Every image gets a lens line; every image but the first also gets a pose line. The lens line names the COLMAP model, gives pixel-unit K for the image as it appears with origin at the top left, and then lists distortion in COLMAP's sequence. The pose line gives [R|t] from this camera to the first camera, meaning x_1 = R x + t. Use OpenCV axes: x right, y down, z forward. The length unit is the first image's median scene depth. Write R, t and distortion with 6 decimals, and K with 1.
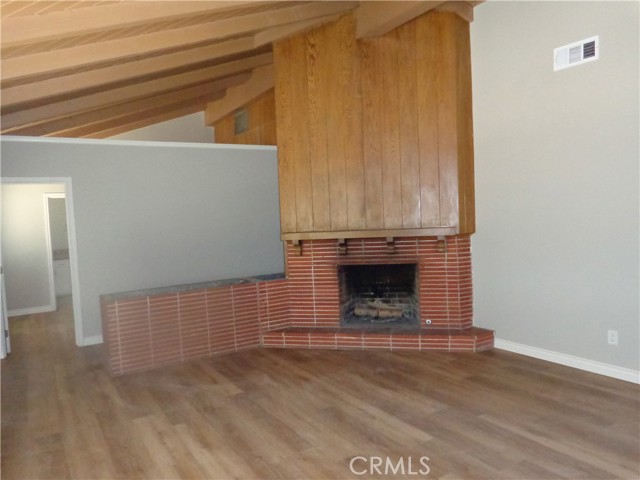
lens RADIAL K [[477.0, 0, 320.0], [0, 477.0, 240.0], [0, 0, 1]] dist [-0.005735, -0.000637]
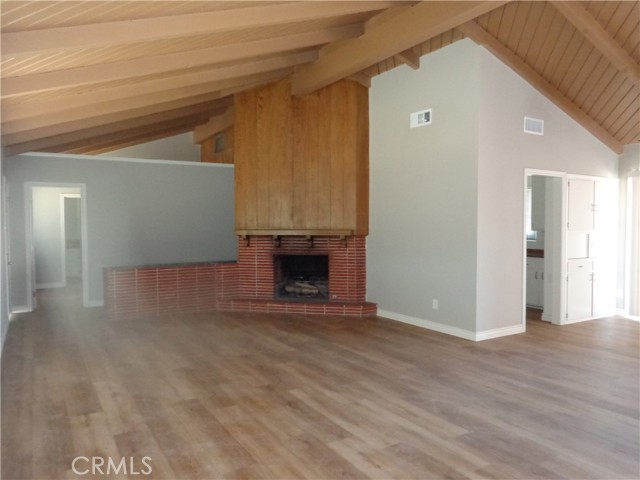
lens RADIAL K [[477.0, 0, 320.0], [0, 477.0, 240.0], [0, 0, 1]] dist [-0.005735, -0.000637]
pose [[0.999163, 0.040716, -0.004038, 0.183708], [-0.040777, 0.999034, -0.016384, 0.028938], [0.003367, 0.016535, 0.999858, -0.411759]]
